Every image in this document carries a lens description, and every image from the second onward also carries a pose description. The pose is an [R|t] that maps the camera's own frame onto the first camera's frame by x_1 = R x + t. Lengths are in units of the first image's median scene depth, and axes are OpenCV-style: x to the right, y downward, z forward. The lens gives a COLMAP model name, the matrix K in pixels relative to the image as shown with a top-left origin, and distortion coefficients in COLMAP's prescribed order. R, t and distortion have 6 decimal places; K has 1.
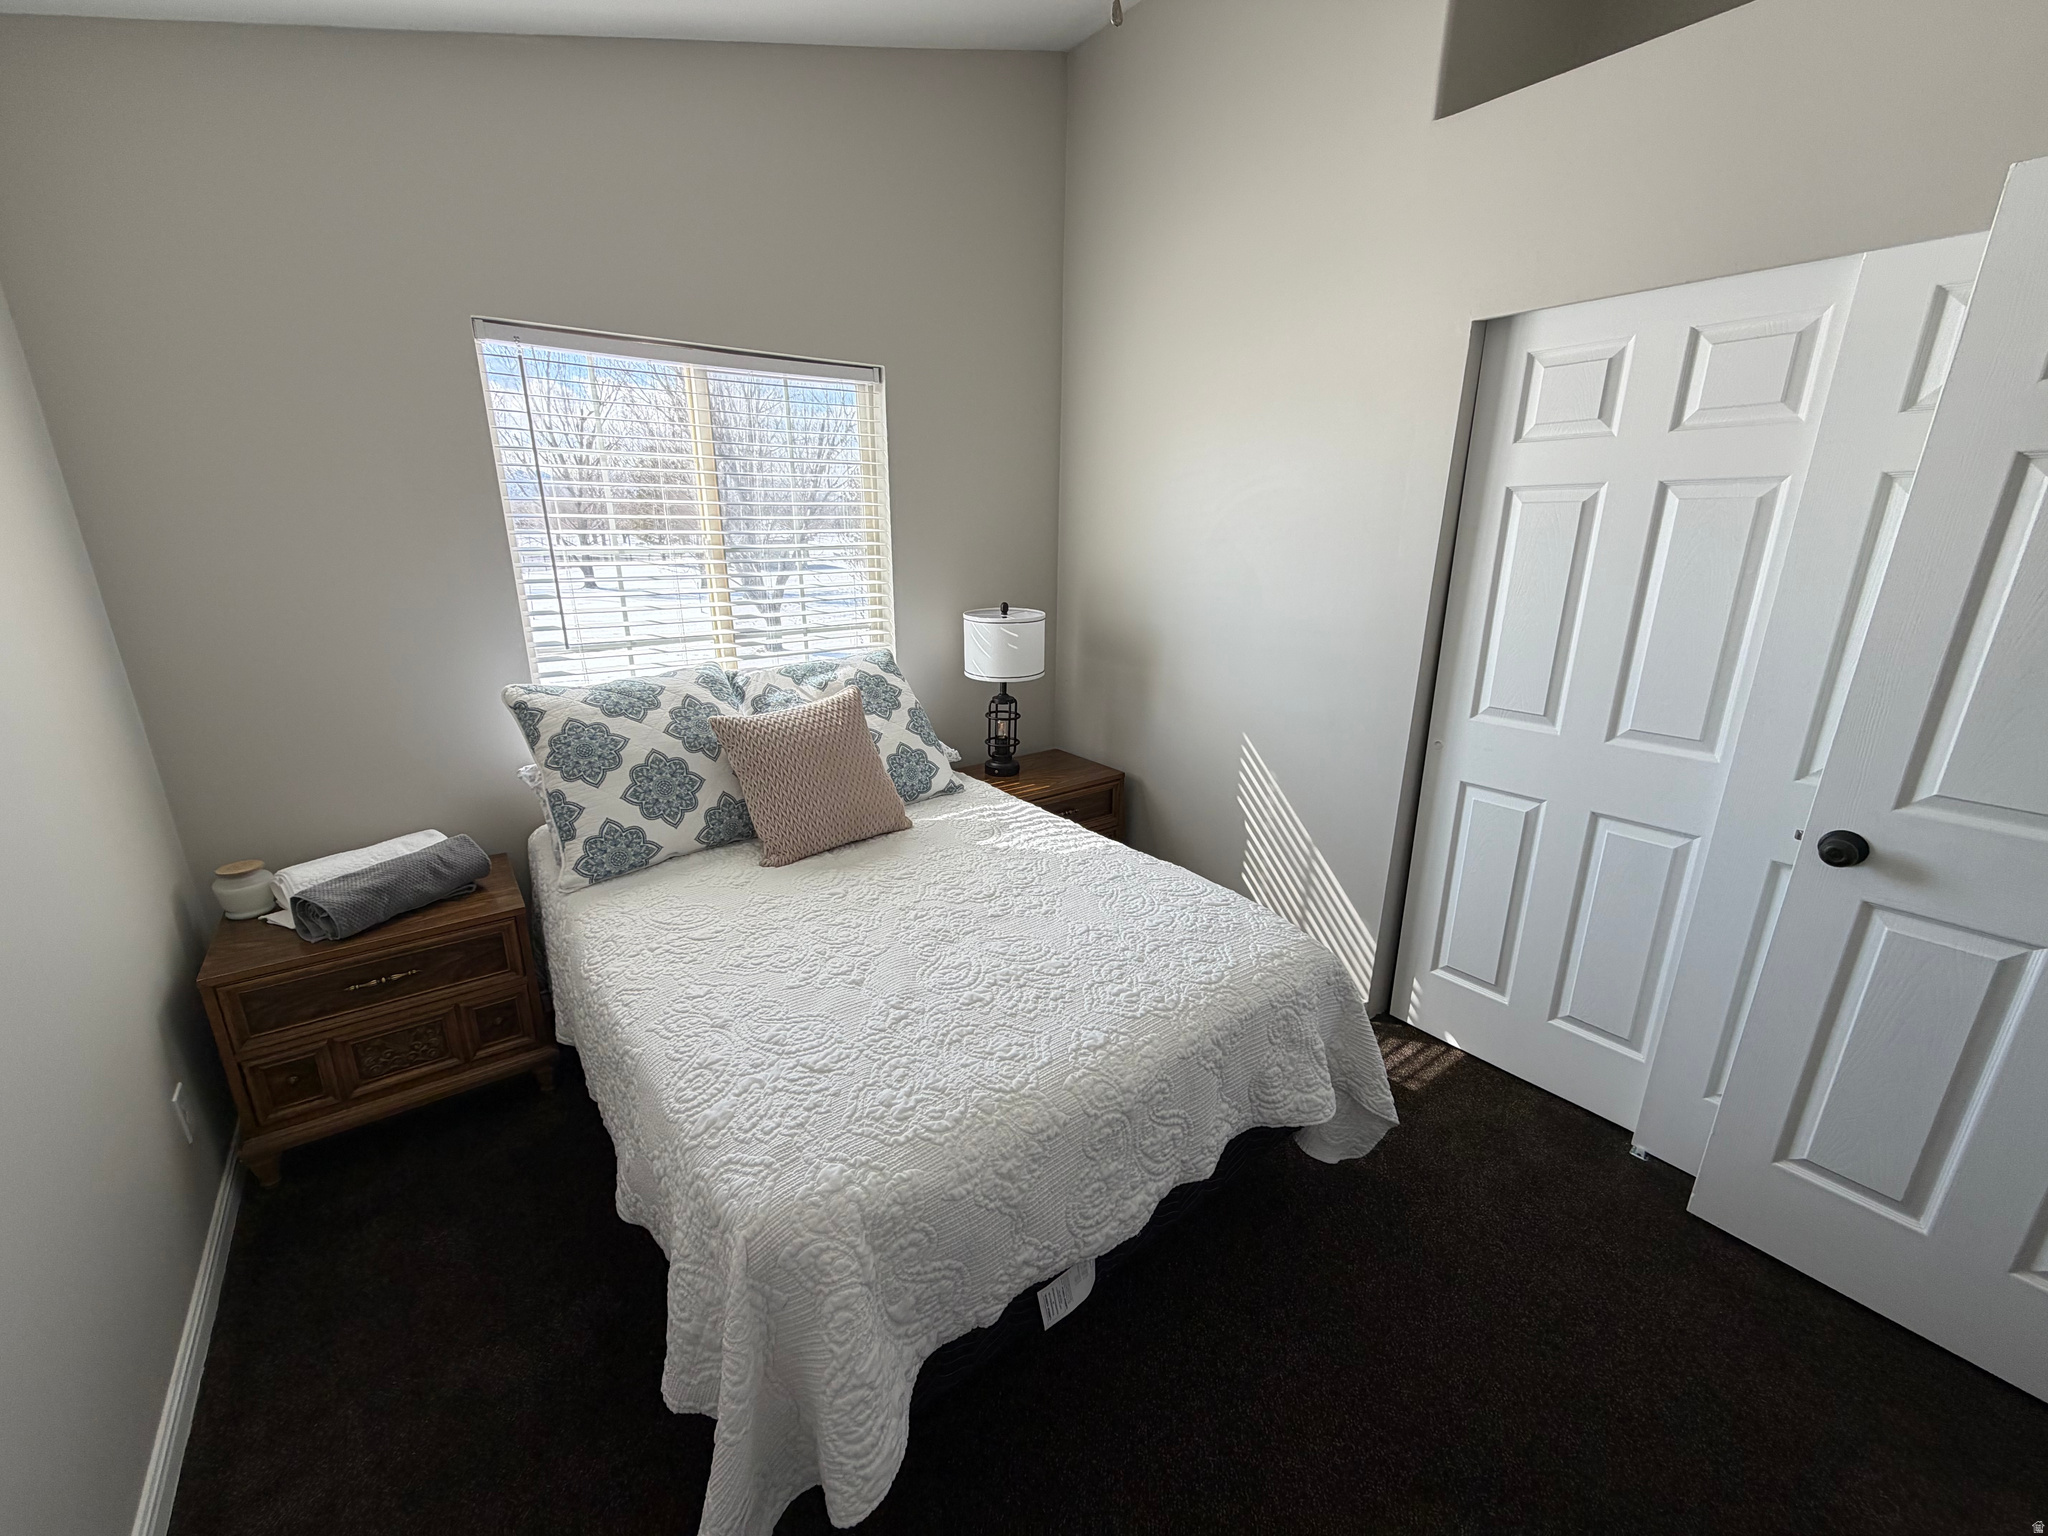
lens RADIAL K [[814.0, 0, 1016.8], [0, 814.0, 766.9], [0, 0, 1]] dist [0.001230, -0.000040]
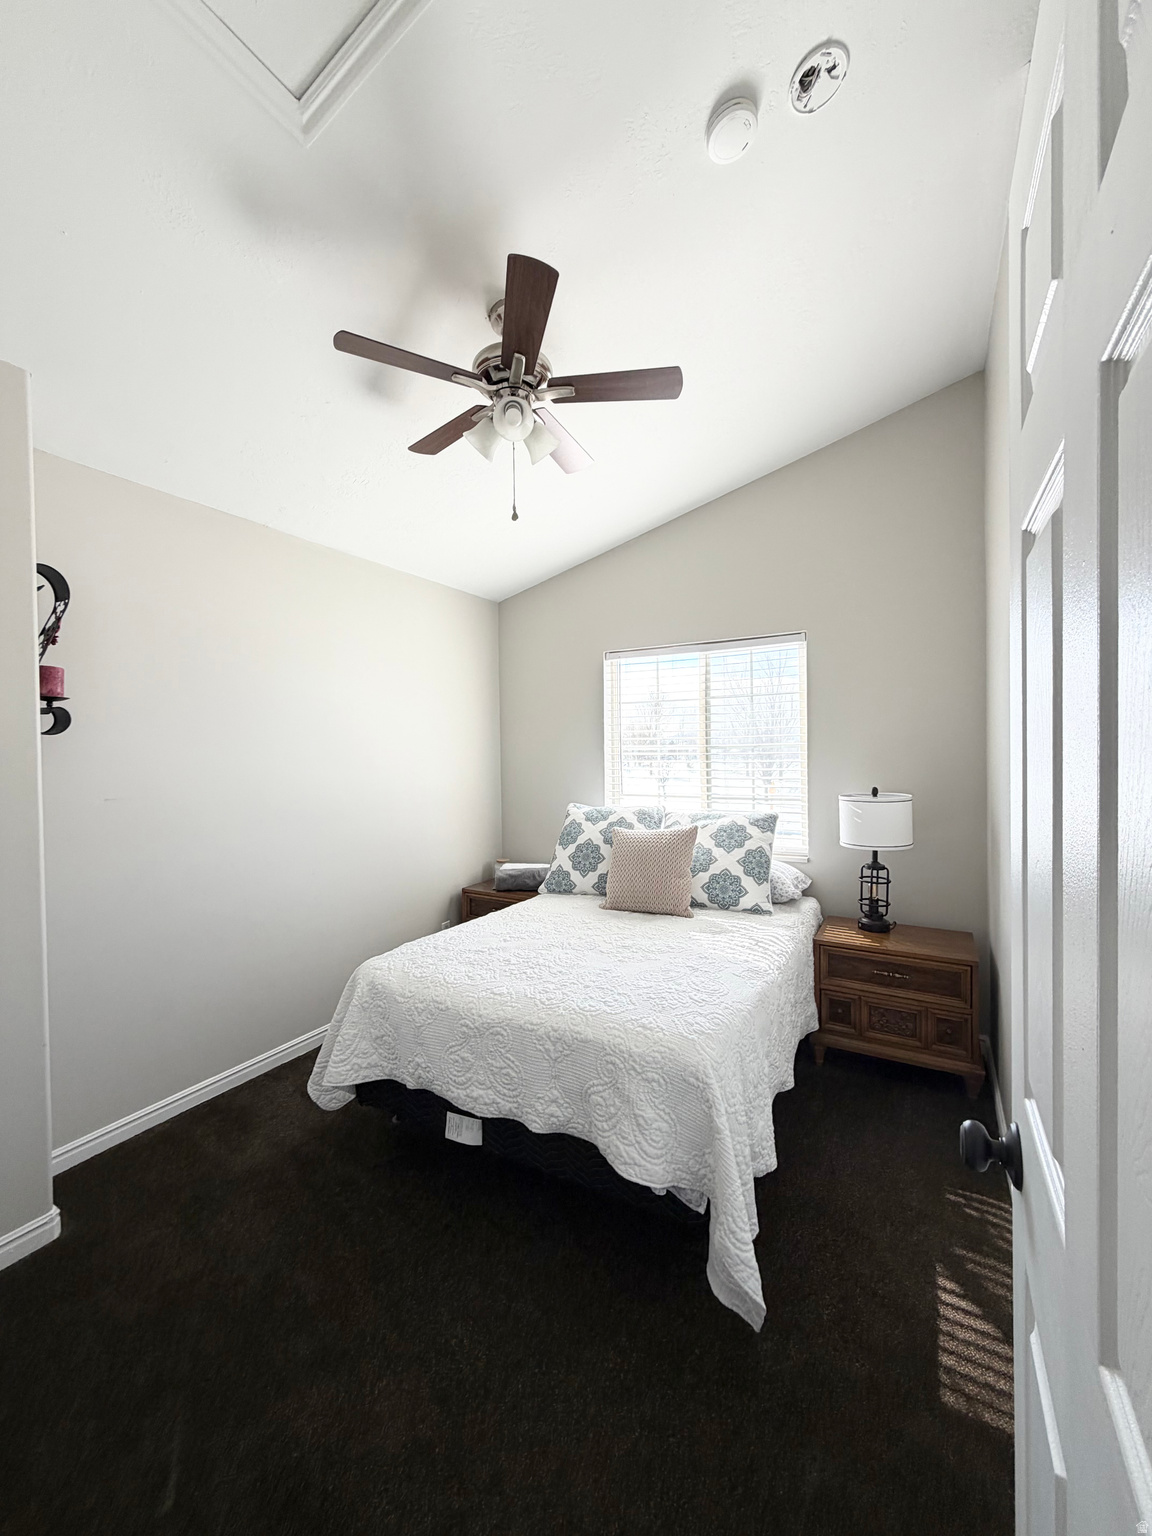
lens RADIAL K [[610.5, 0, 567.2], [0, 610.5, 756.3], [0, 0, 1]] dist [0.001230, -0.000040]
pose [[0.393699, -0.001560, -0.919238, 0.776999], [-0.254308, 0.960784, -0.110548, -0.029242], [0.883362, 0.277292, 0.377863, 0.266262]]
